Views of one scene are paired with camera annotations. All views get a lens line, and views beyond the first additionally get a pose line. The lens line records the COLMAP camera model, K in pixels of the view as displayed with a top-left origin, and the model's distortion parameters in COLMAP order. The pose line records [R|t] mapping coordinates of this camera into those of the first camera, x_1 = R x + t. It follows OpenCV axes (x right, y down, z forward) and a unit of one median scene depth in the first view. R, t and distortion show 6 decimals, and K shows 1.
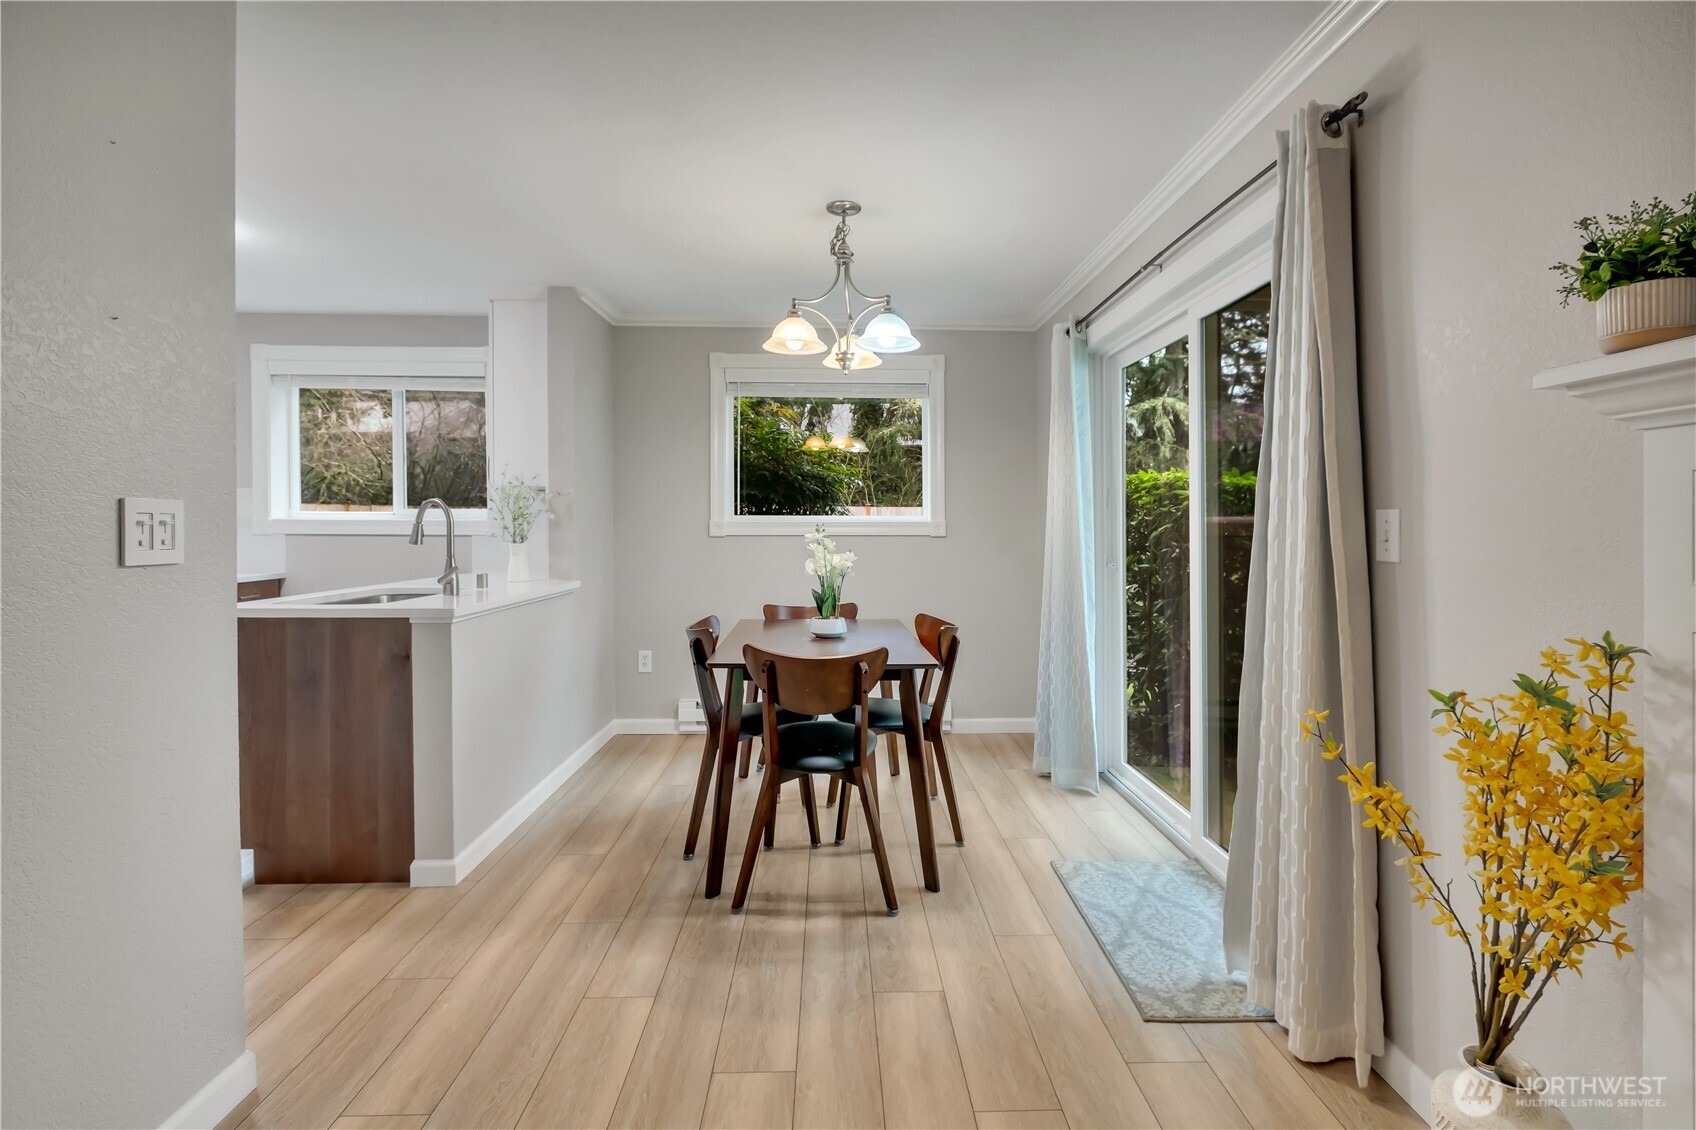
lens RADIAL K [[769.5, 0, 854.3], [0, 769.5, 528.7], [0, 0, 1]] dist [-0.001196, -0.000056]
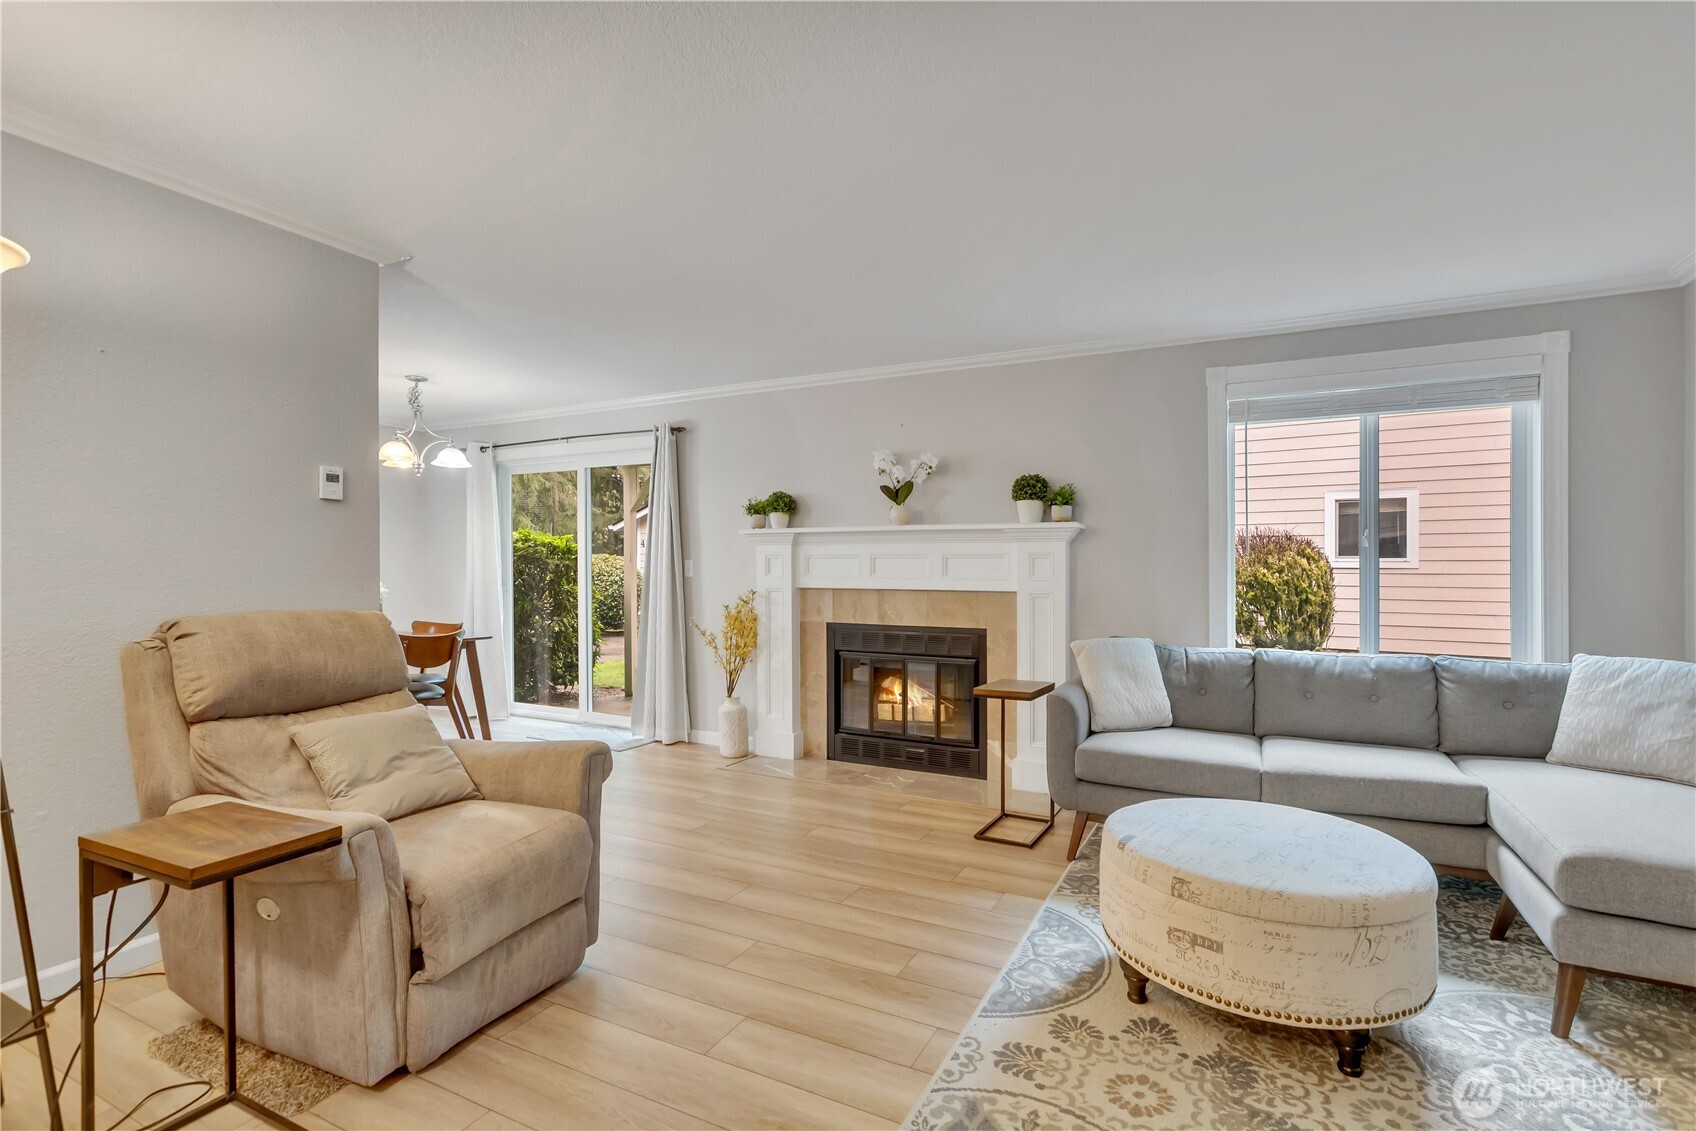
lens RADIAL K [[769.1, 0, 846.8], [0, 769.1, 572.5], [0, 0, 1]] dist [-0.000325, 0.000149]
pose [[0.479431, -0.009062, 0.877533, -1.051532], [0.006625, 0.999956, 0.006706, 0.006228], [-0.877555, 0.002598, 0.479470, -0.643088]]
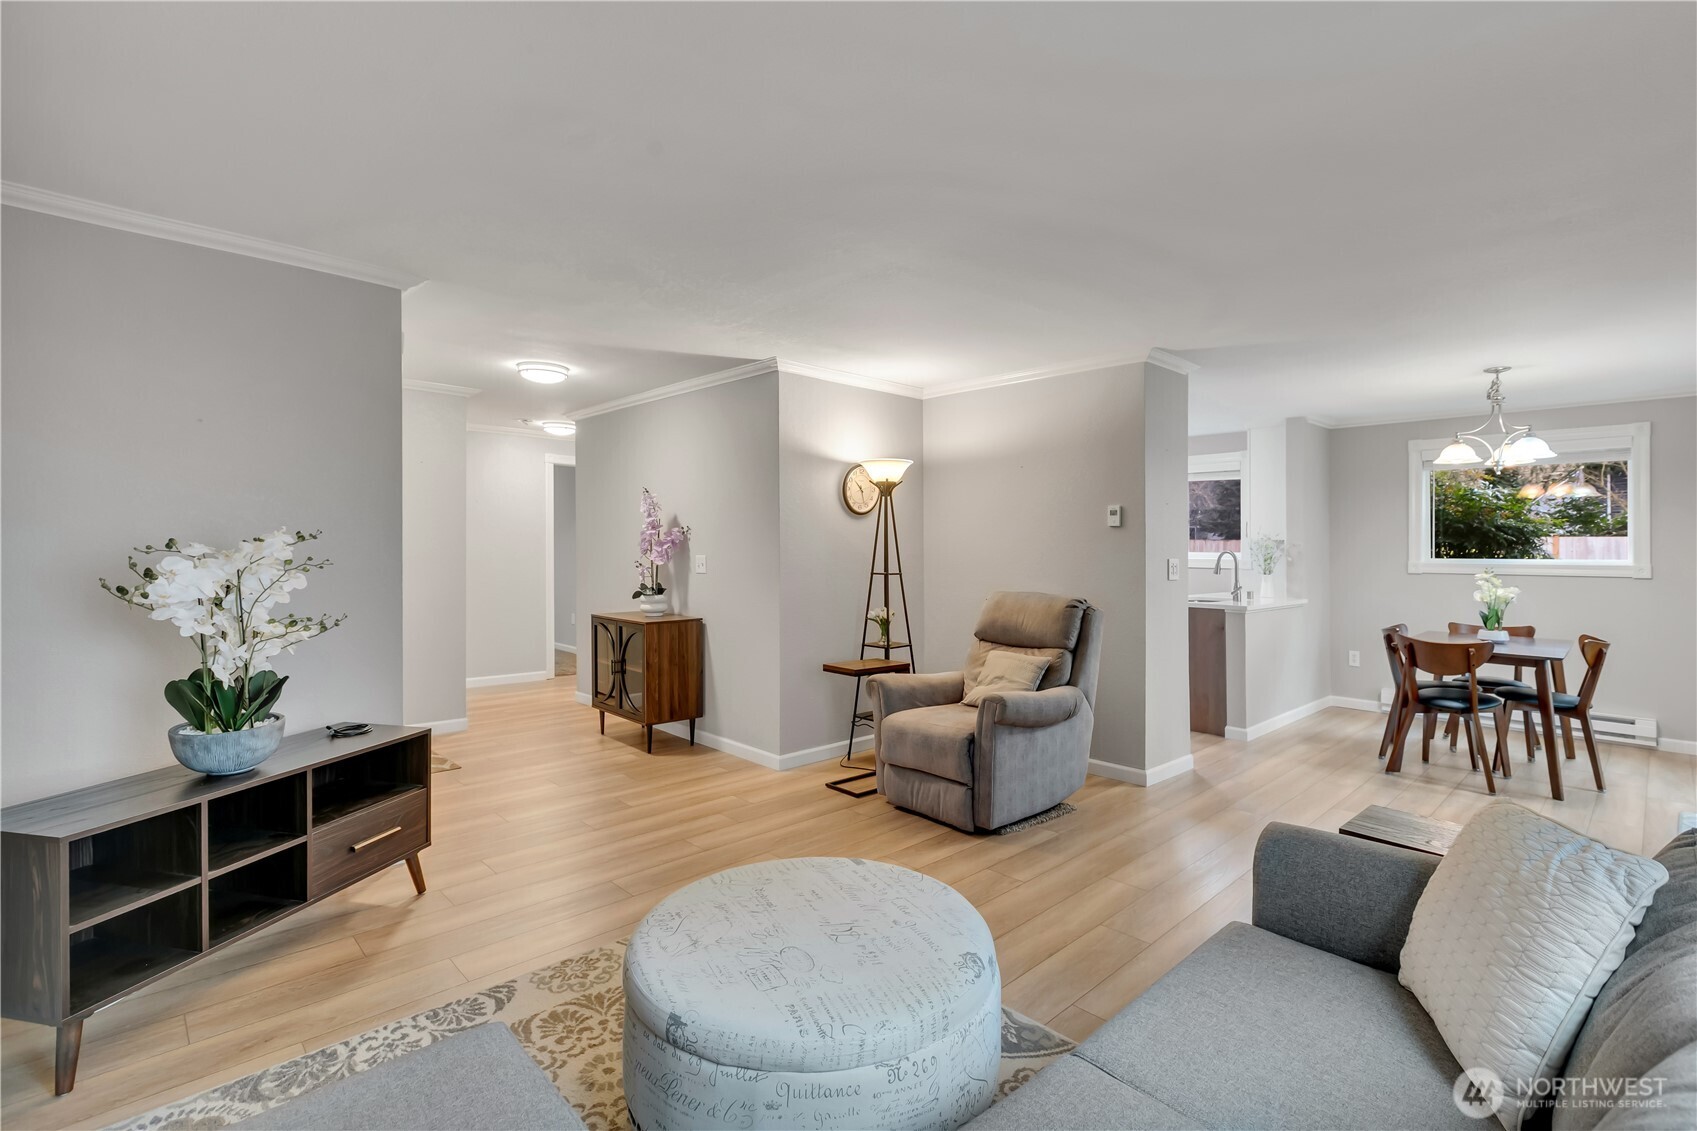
lens RADIAL K [[745.9, 0, 880.2], [0, 745.9, 544.7], [0, 0, 1]] dist [-0.000495, -0.000223]
pose [[0.670859, -0.002050, -0.741582, 0.272209], [-0.012032, 0.999834, -0.013649, -0.019125], [0.741487, 0.018079, 0.670723, -0.967700]]
